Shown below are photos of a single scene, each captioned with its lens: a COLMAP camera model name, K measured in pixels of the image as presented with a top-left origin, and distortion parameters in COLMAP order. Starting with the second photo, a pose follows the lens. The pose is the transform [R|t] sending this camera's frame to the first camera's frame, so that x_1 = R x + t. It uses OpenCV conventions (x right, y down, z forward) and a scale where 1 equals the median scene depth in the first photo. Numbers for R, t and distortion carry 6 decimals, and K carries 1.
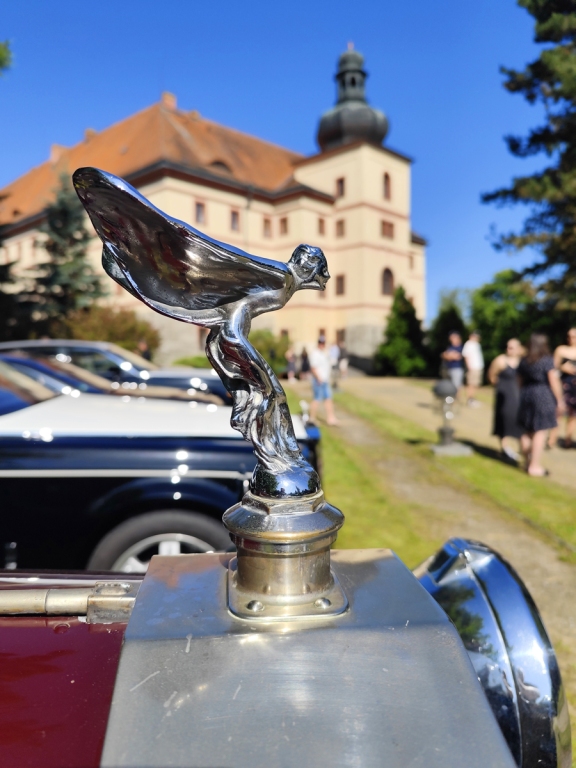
lens RADIAL K [[572.6, 0, 285.9], [0, 572.6, 386.8], [0, 0, 1]] dist [-0.007405, -0.009710]
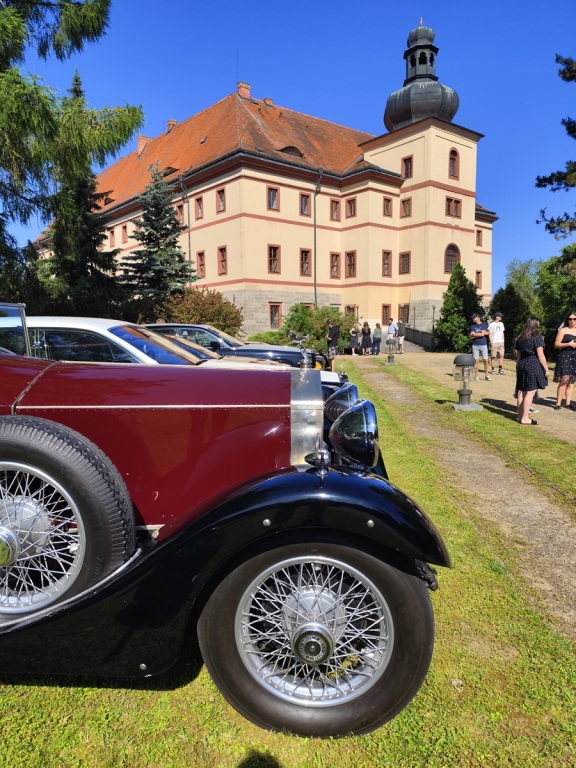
lens RADIAL K [[547.5, 0, 274.8], [0, 547.5, 388.7], [0, 0, 1]] dist [0.042331, -0.026854]
pose [[0.990003, 0.013666, -0.140380, 0.004183], [-0.006411, 0.998627, 0.051998, 0.000961], [0.140898, -0.050578, 0.988731, -0.043307]]
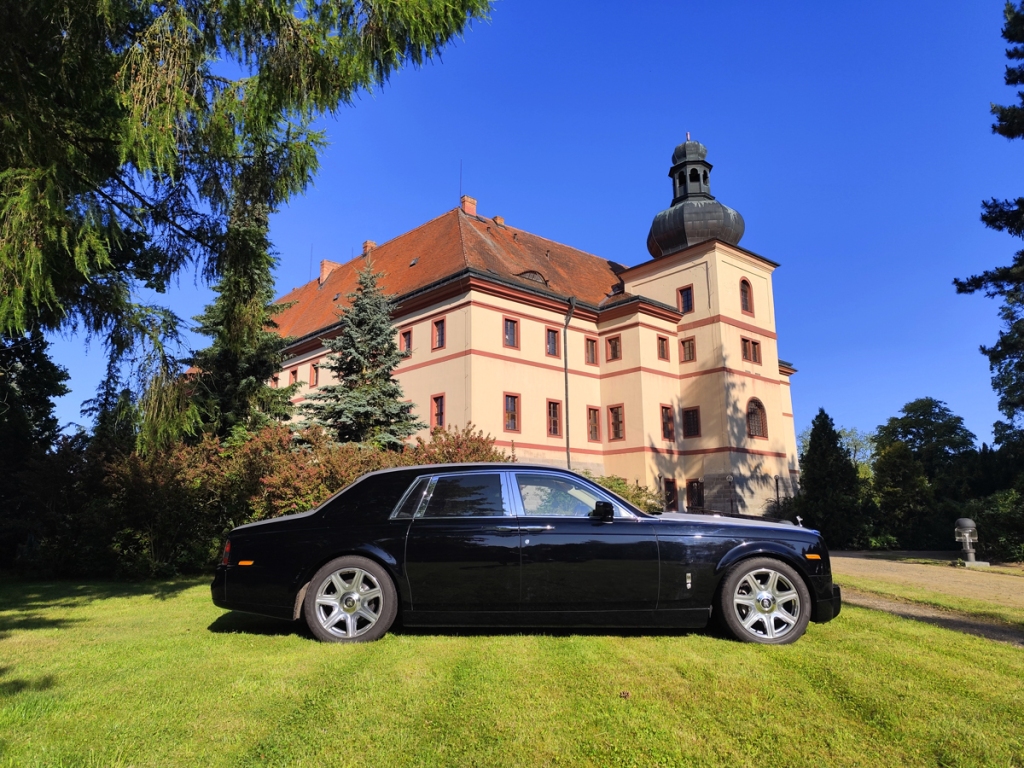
lens RADIAL K [[730.0, 0, 513.2], [0, 730.0, 386.3], [0, 0, 1]] dist [0.042331, -0.026854]
pose [[0.995637, -0.012757, -0.092439, -0.051113], [-0.009331, 0.972037, -0.234643, 0.003446], [0.092848, 0.234482, 0.967676, 0.042817]]
